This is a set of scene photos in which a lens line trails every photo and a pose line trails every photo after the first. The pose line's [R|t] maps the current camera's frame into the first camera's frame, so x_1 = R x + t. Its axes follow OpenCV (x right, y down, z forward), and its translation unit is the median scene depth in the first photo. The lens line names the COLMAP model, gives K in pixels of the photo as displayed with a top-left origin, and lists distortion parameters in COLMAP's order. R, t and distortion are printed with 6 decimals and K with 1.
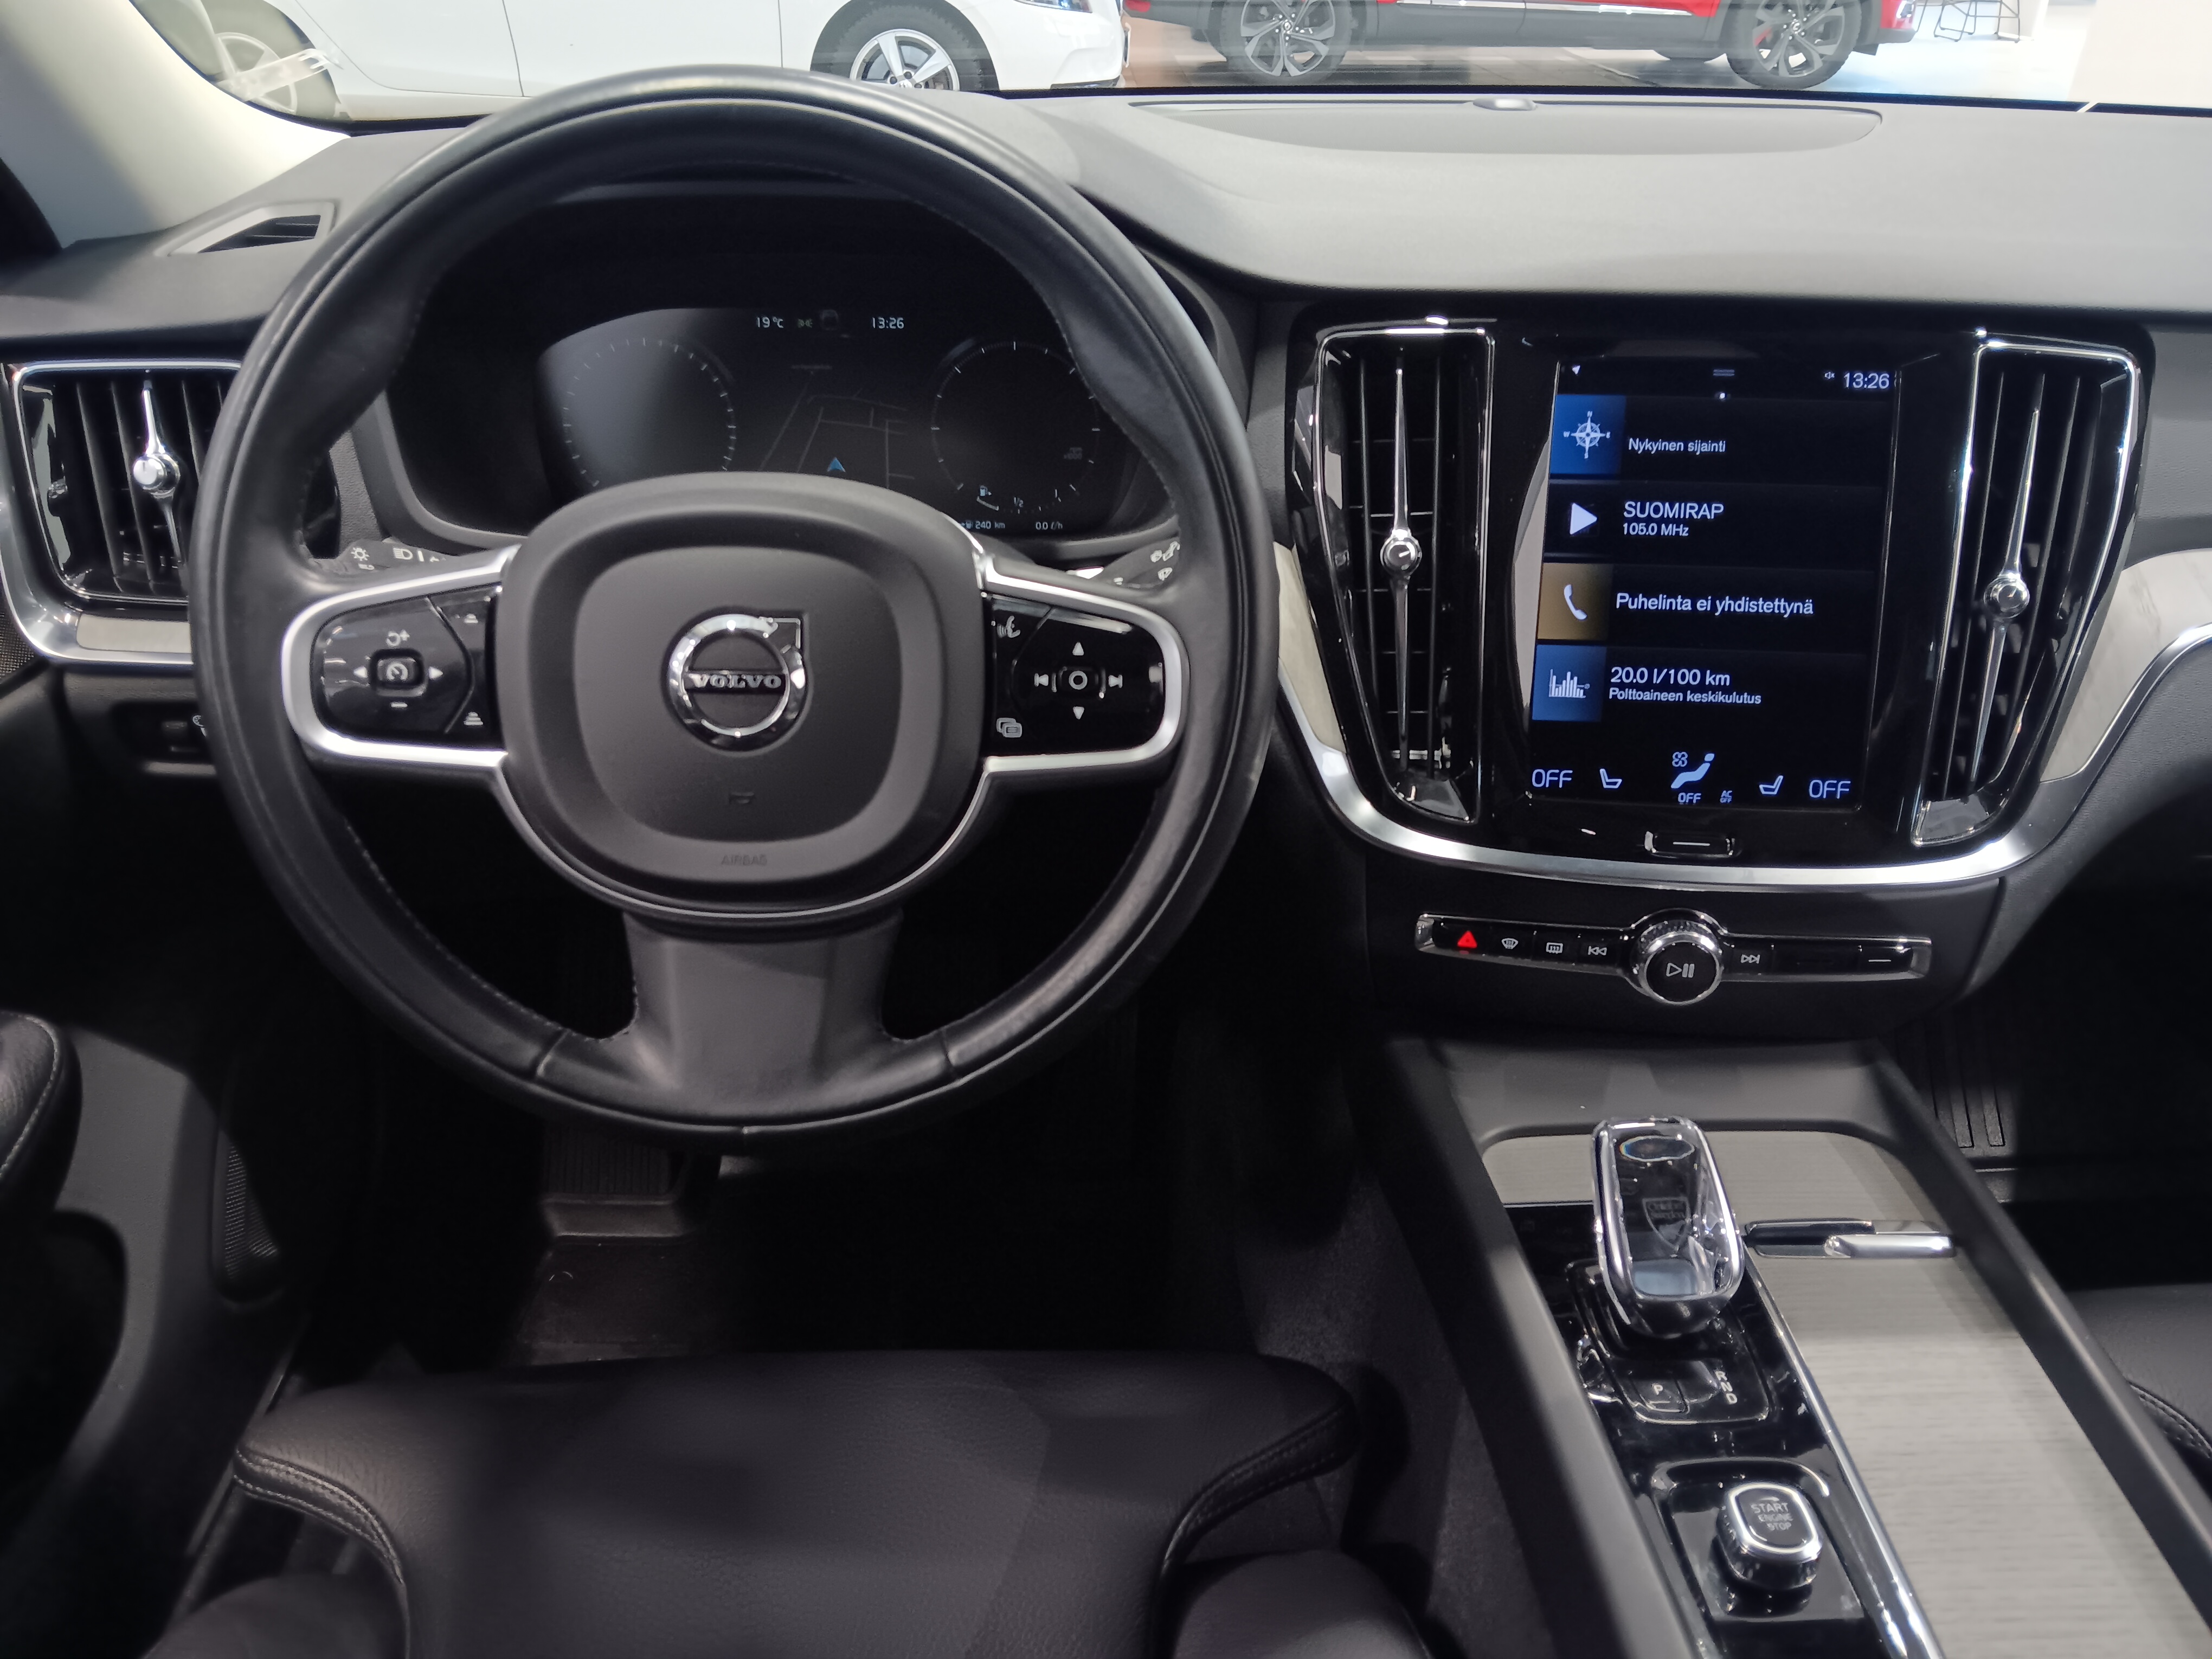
lens RADIAL K [[1702.4, 0, 1096.4], [0, 1702.4, 825.8], [0, 0, 1]] dist [0.062480, -0.132100]
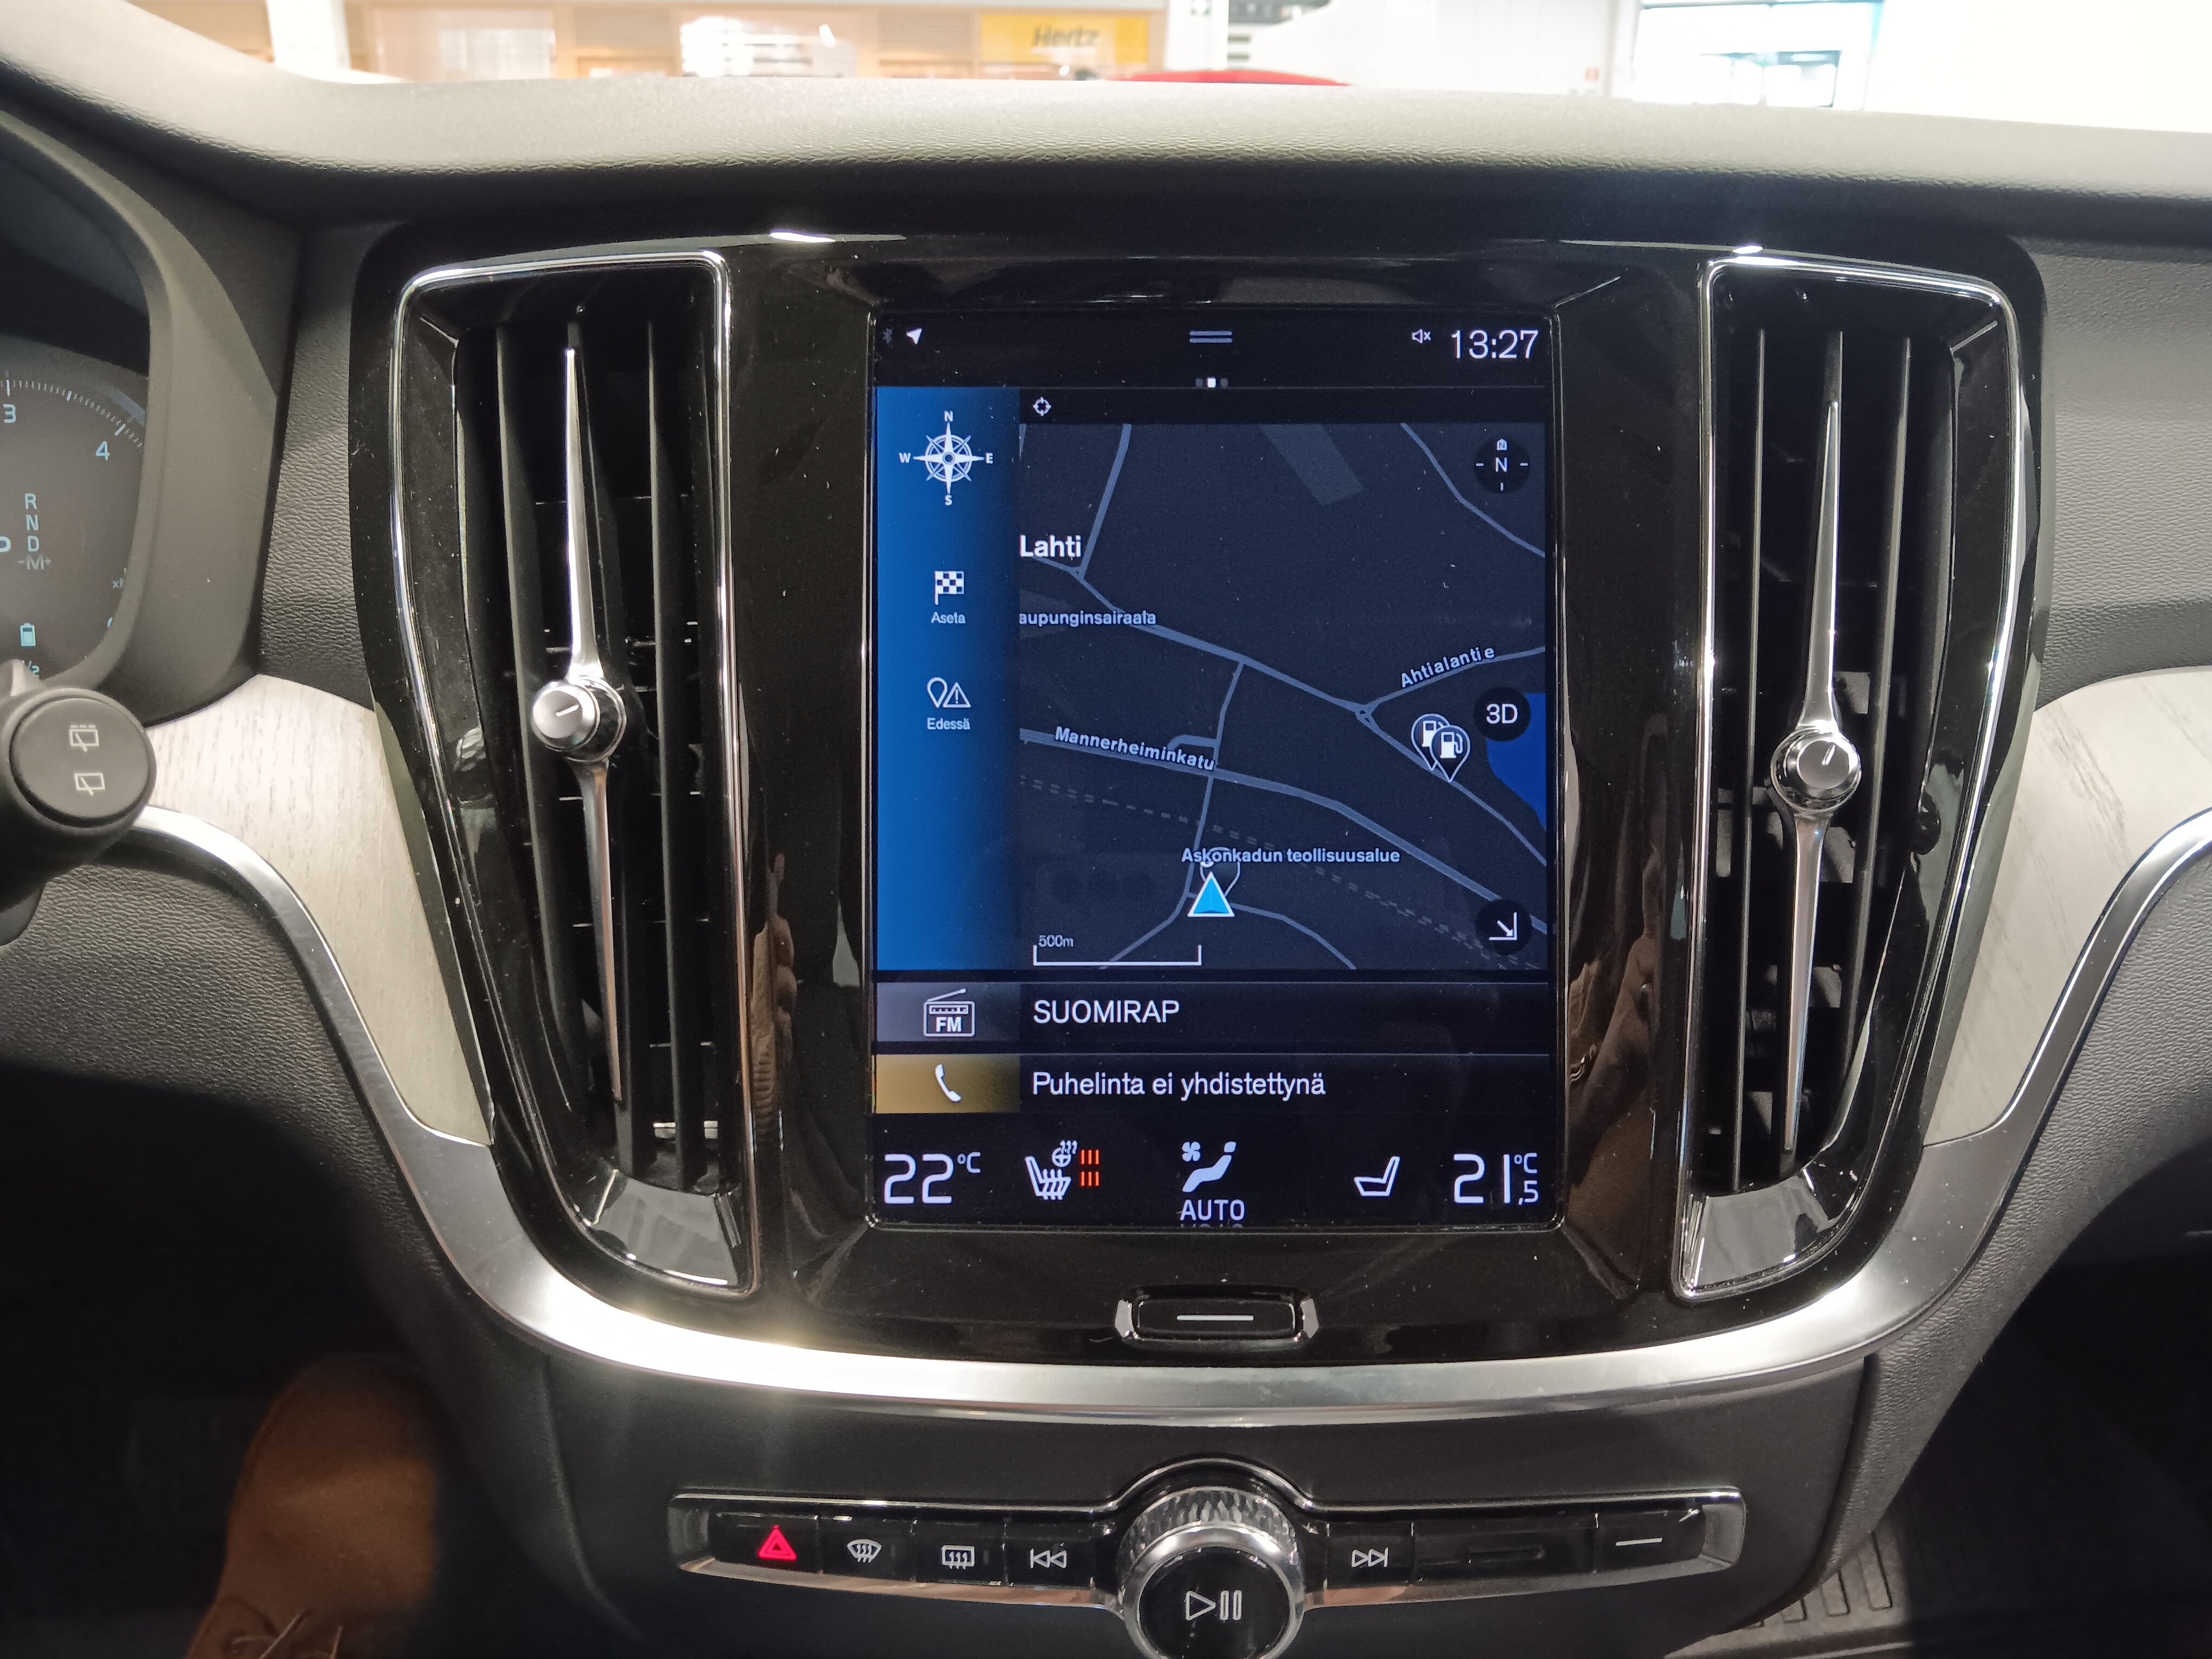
lens RADIAL K [[1702.4, 0, 1105.7], [0, 1702.4, 853.0], [0, 0, 1]] dist [0.062480, -0.132100]
pose [[0.994997, -0.030708, 0.095071, 0.278813], [0.045103, 0.987168, -0.153186, -0.043427], [-0.089147, 0.156707, 0.983614, 0.534212]]
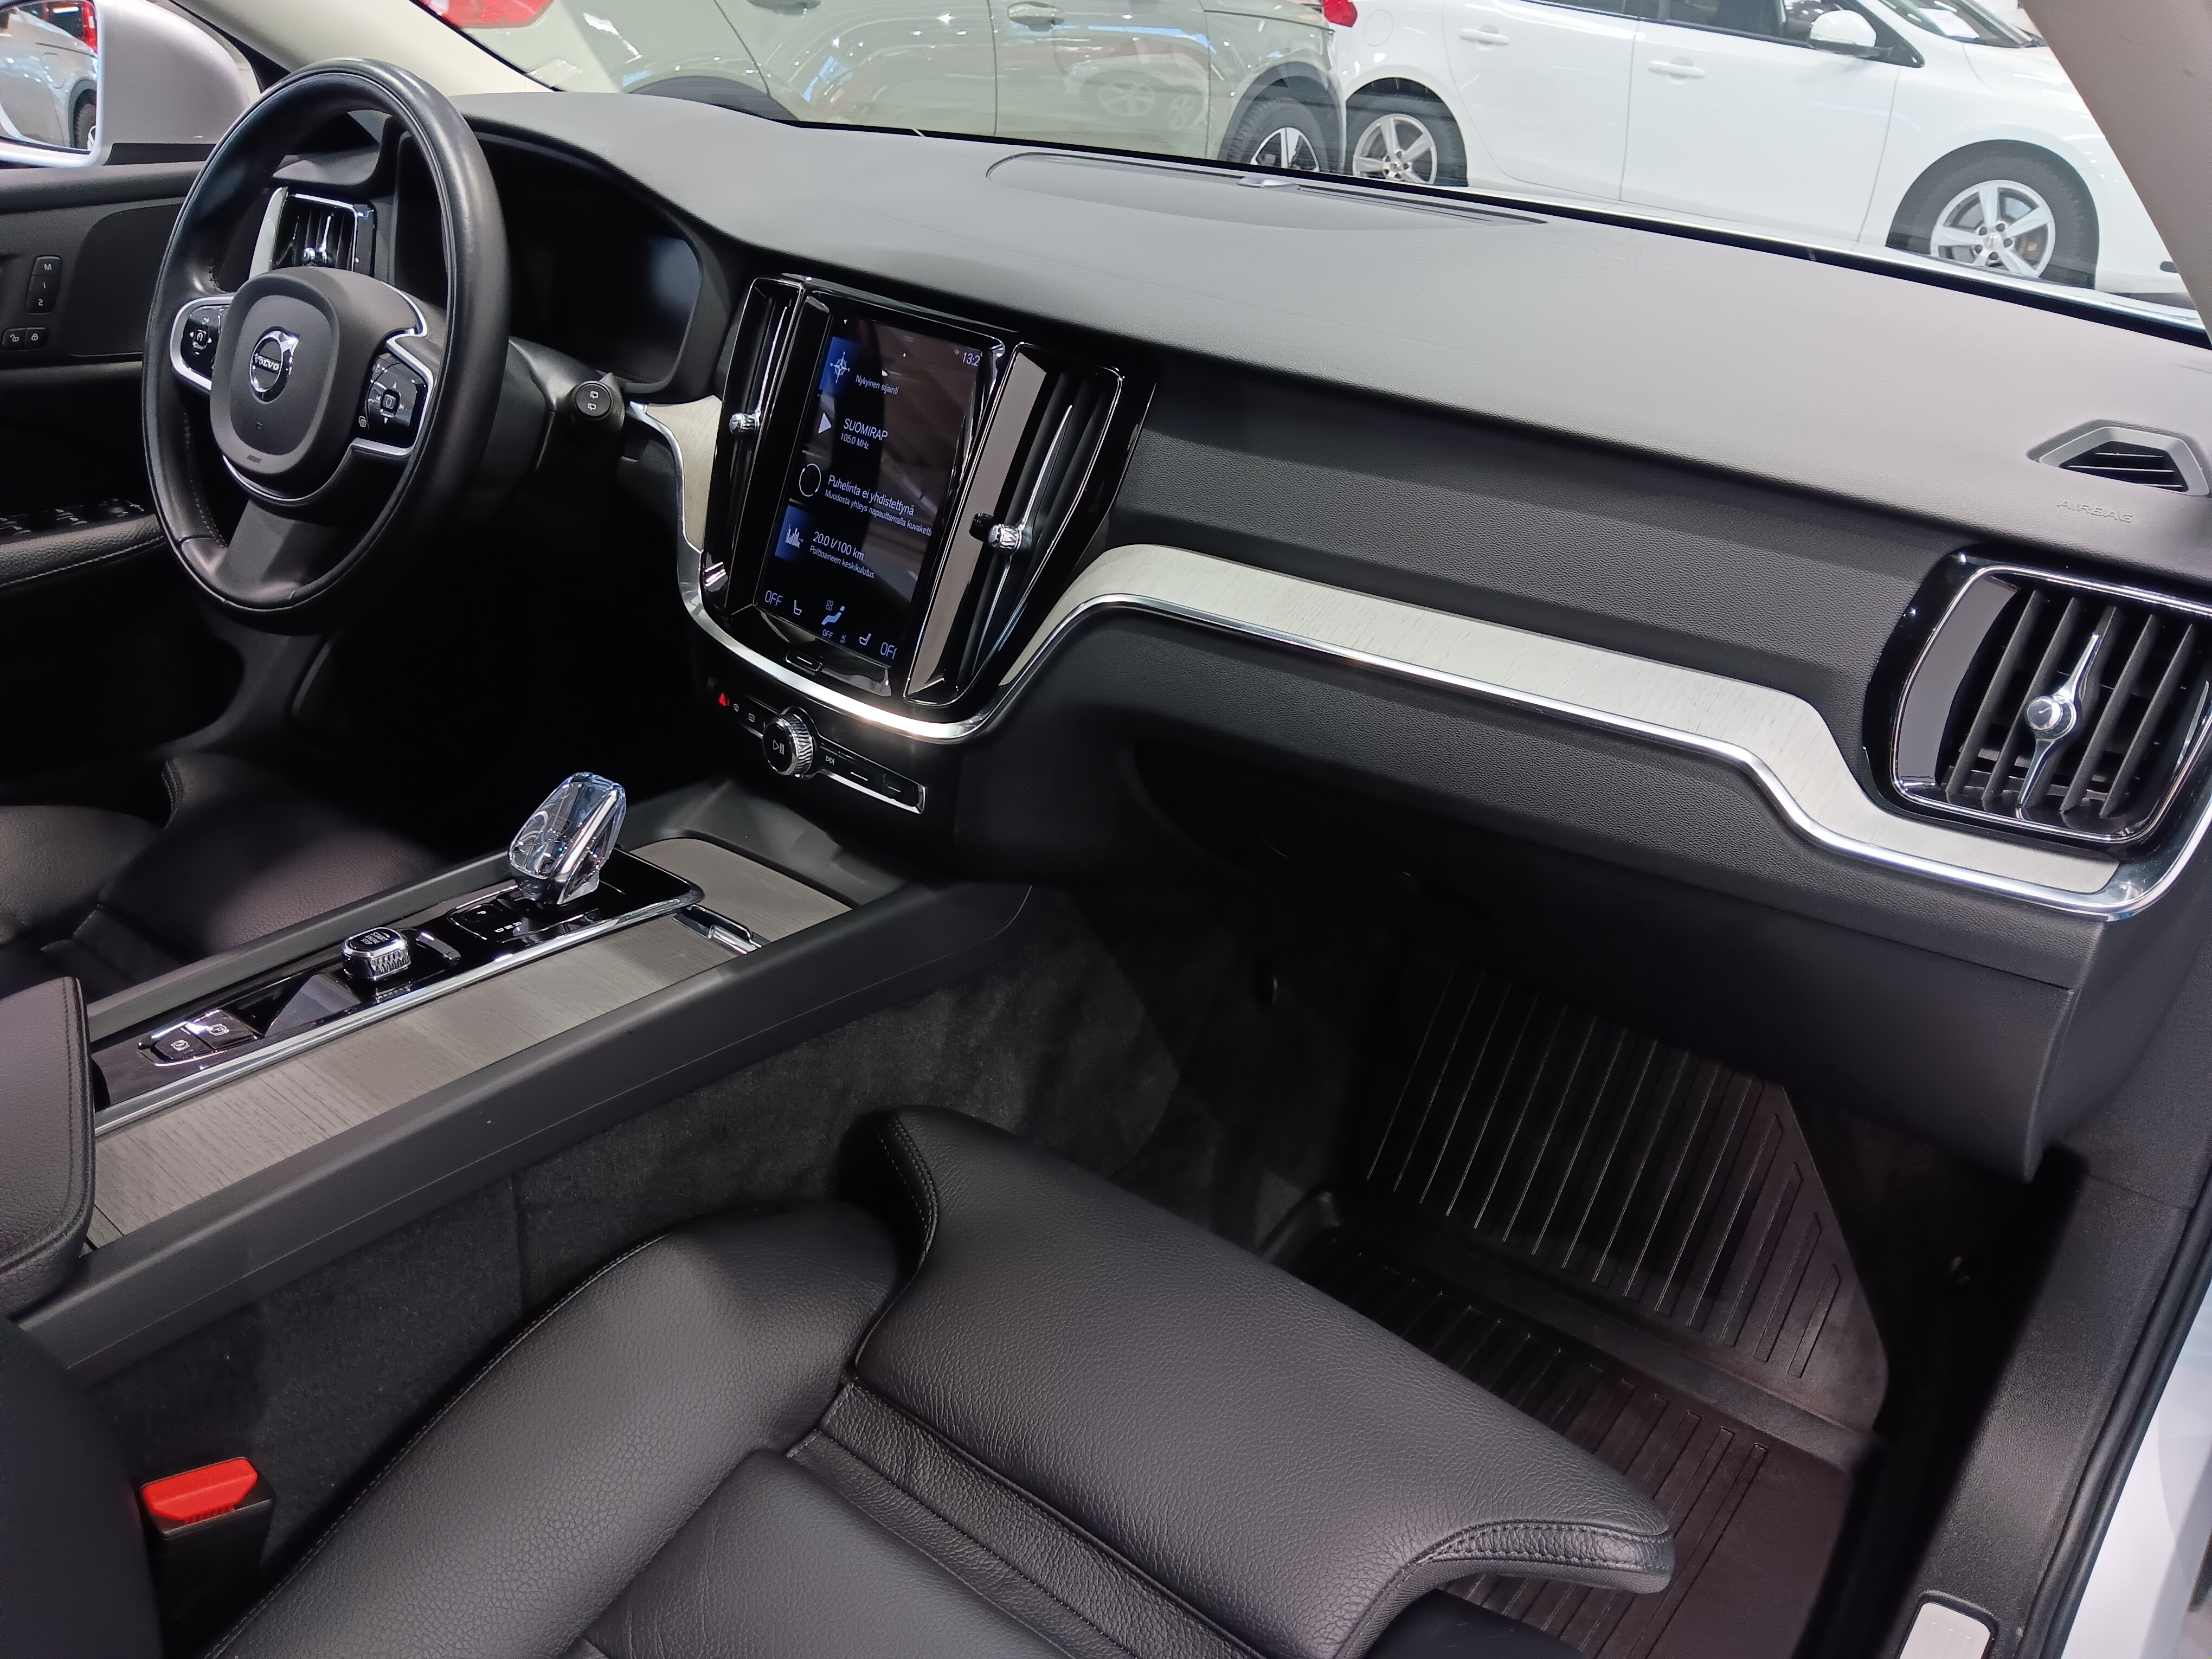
lens RADIAL K [[1702.4, 0, 1126.1], [0, 1702.4, 834.3], [0, 0, 1]] dist [0.062480, -0.132100]
pose [[0.776236, 0.319970, -0.543210, 1.357497], [-0.348931, 0.935675, 0.052531, -0.021657], [0.525077, 0.148767, 0.837952, -0.013237]]
